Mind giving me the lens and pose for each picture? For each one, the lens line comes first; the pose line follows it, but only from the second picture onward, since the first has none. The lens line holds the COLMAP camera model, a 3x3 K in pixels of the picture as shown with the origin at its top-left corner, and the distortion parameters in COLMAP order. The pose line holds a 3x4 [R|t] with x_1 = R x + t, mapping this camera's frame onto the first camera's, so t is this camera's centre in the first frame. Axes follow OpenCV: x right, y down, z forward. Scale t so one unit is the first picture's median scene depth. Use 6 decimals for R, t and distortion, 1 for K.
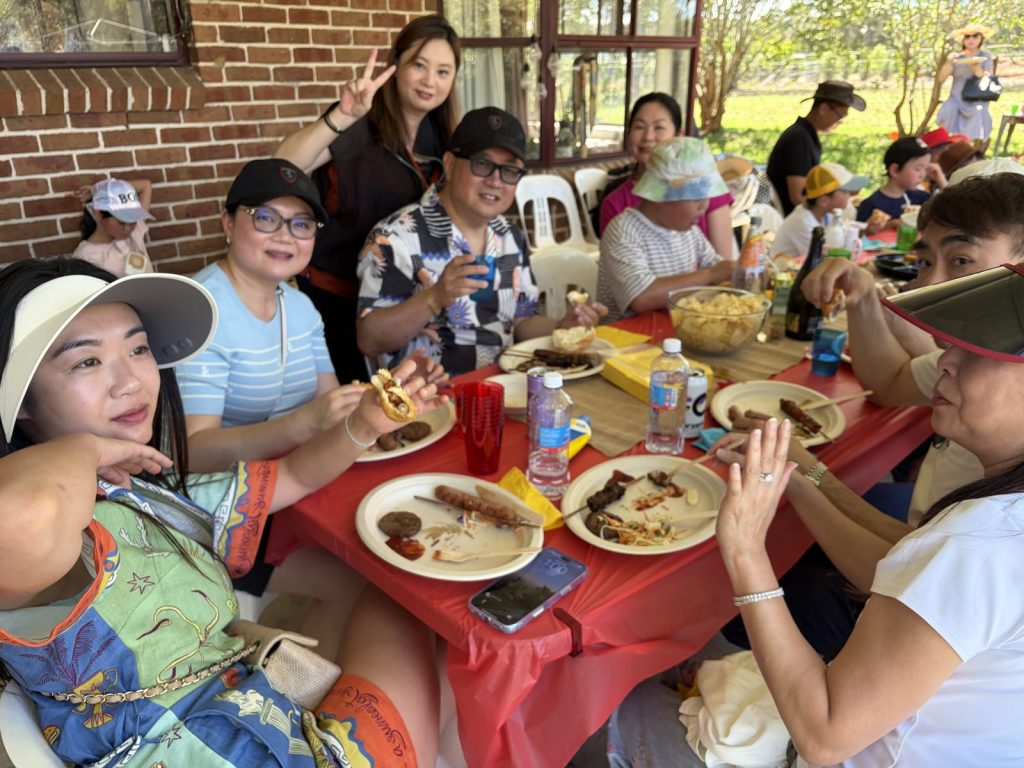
lens RADIAL K [[750.9, 0, 508.1], [0, 750.9, 403.7], [0, 0, 1]] dist [0.056690, -0.068506]
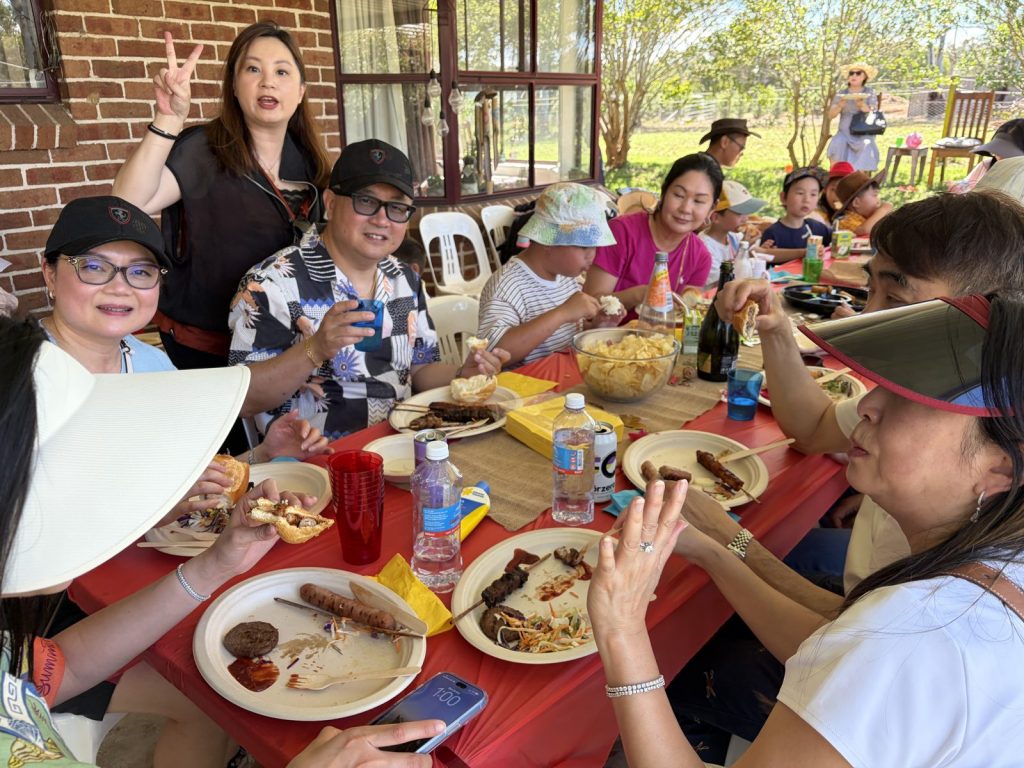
lens RADIAL K [[716.8, 0, 512.0], [0, 716.8, 384.0], [0, 0, 1]] dist [0.091891, -0.115935]
pose [[0.994836, -0.038961, 0.093715, 0.050271], [0.044356, 0.997434, -0.056192, -0.039989], [-0.091285, 0.060059, 0.994012, 0.126955]]
